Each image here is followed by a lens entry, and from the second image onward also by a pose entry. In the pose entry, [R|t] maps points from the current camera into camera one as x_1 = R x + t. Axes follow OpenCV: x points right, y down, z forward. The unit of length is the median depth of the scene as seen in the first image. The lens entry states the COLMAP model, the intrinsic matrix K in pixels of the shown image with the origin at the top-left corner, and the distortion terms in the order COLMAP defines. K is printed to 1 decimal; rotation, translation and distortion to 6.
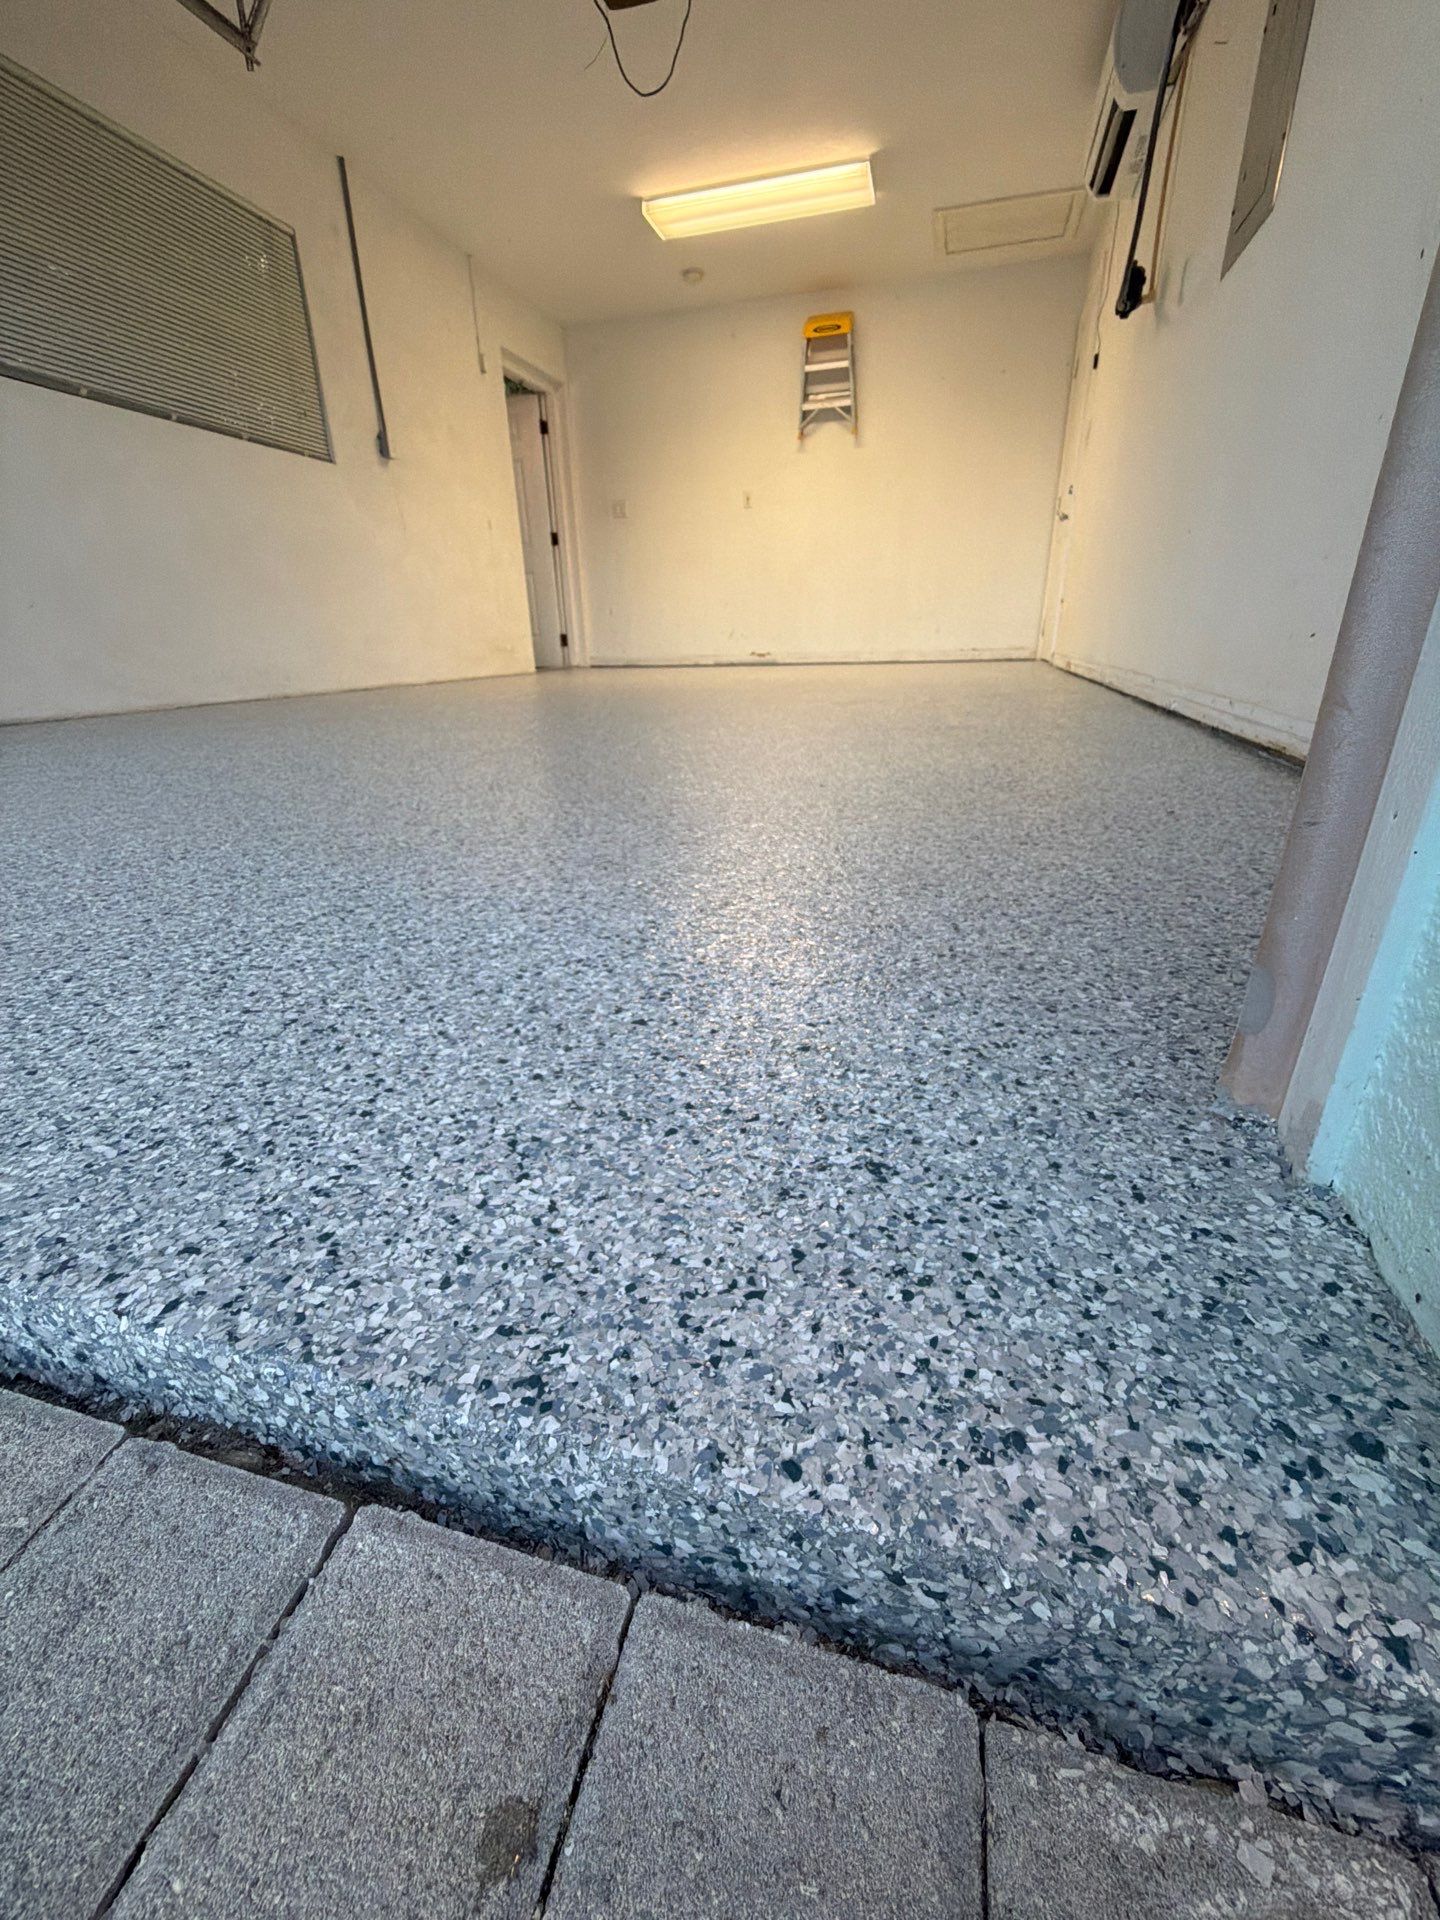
lens RADIAL K [[763.2, 0, 721.2], [0, 763.2, 967.1], [0, 0, 1]] dist [-0.000337, -0.000510]
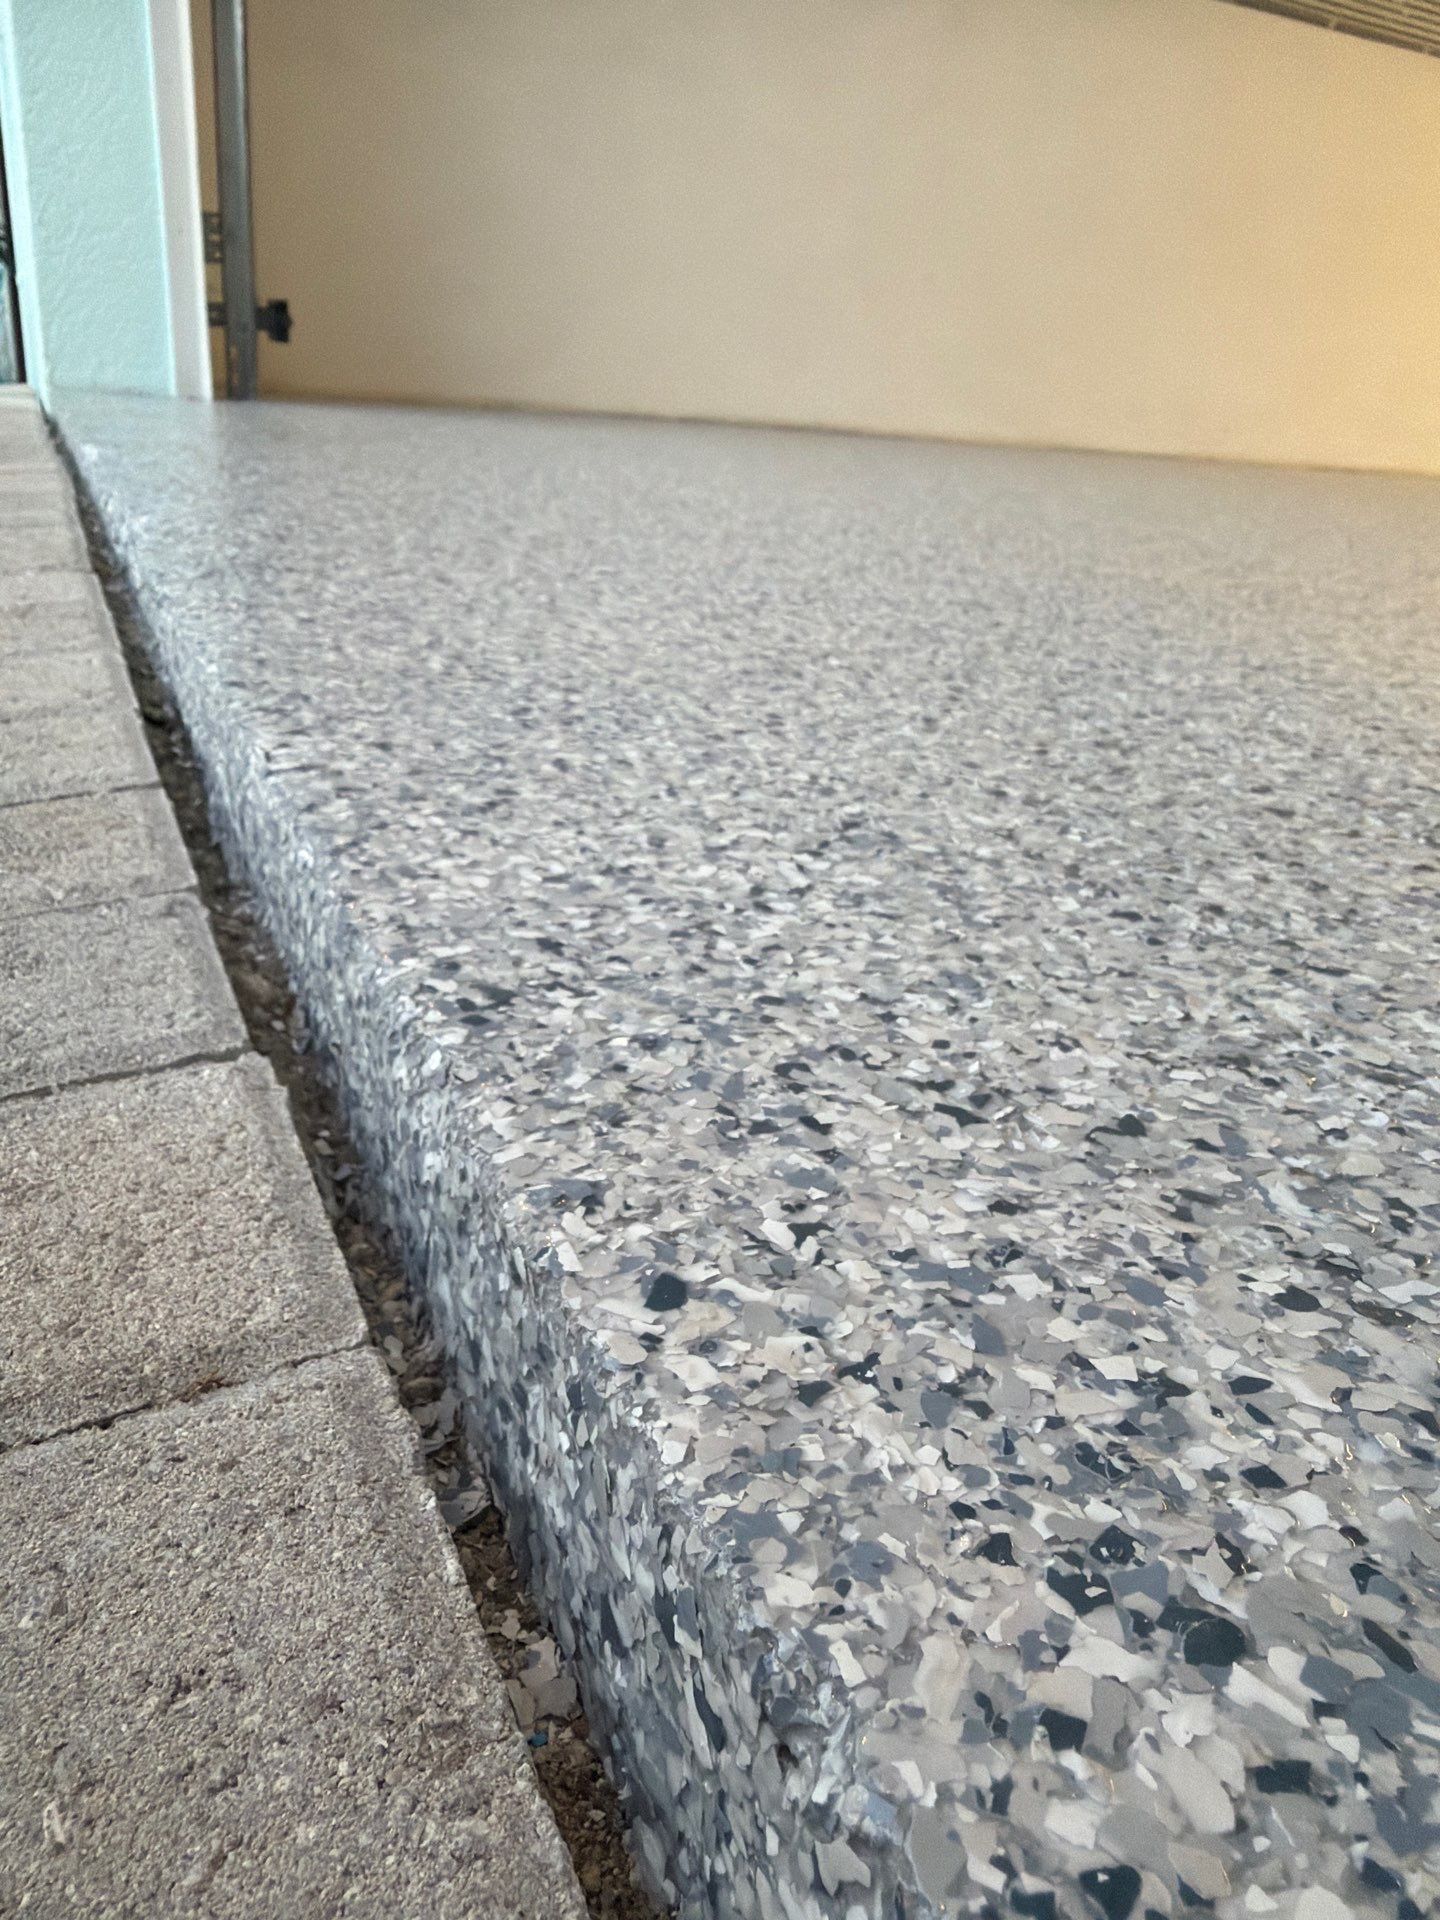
lens RADIAL K [[1382.8, 0, 726.1], [0, 1382.8, 957.6], [0, 0, 1]] dist [-0.001553, -0.003861]
pose [[0.657447, 0.351252, -0.666622, 0.470415], [-0.377792, 0.919127, 0.111708, 0.343891], [0.651948, 0.178403, 0.736978, 0.381423]]
